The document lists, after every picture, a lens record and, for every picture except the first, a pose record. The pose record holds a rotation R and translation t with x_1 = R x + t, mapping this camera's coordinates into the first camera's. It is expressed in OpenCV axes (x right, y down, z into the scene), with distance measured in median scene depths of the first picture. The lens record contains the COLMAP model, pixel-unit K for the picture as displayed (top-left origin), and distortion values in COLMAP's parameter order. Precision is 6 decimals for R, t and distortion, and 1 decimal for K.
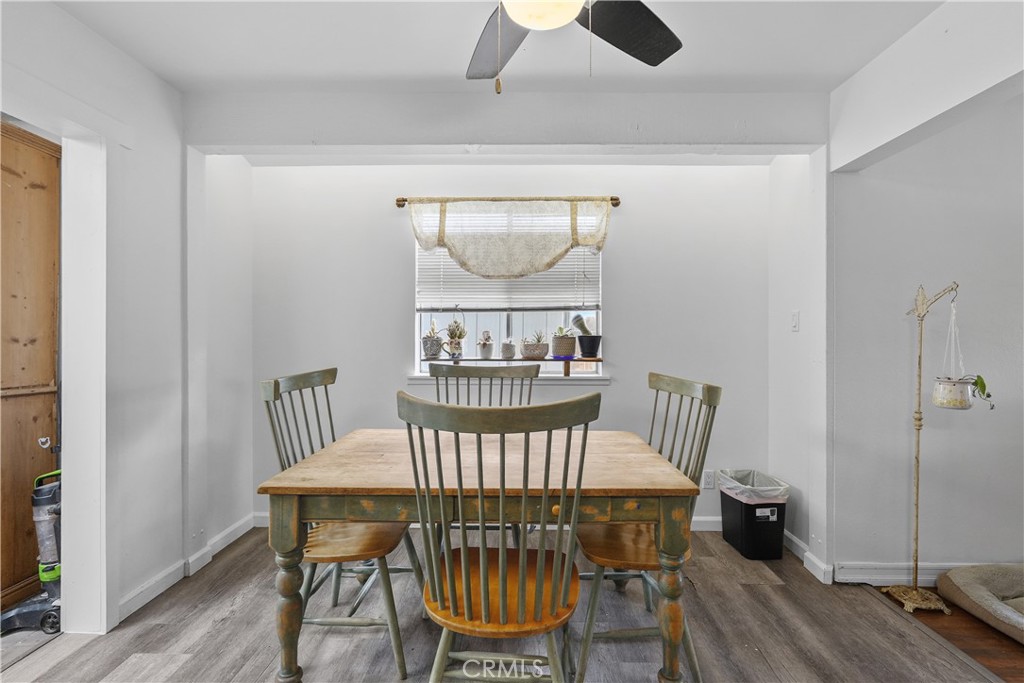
lens RADIAL K [[494.2, 0, 514.1], [0, 494.2, 334.1], [0, 0, 1]] dist [-0.004423, 0.000221]
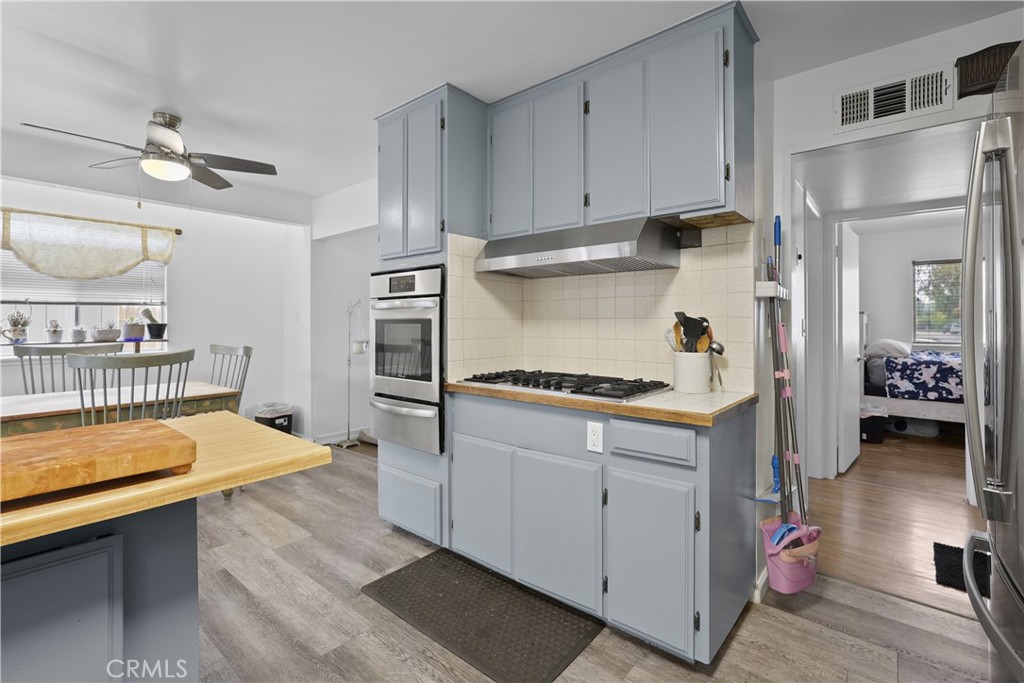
lens RADIAL K [[463.9, 0, 509.0], [0, 463.9, 319.5], [0, 0, 1]] dist [-0.001715, 0.000502]
pose [[0.631816, 0.000752, 0.775118, -0.242899], [0.003569, 0.999986, -0.003880, 0.000540], [-0.775111, 0.005218, 0.631804, -0.631128]]
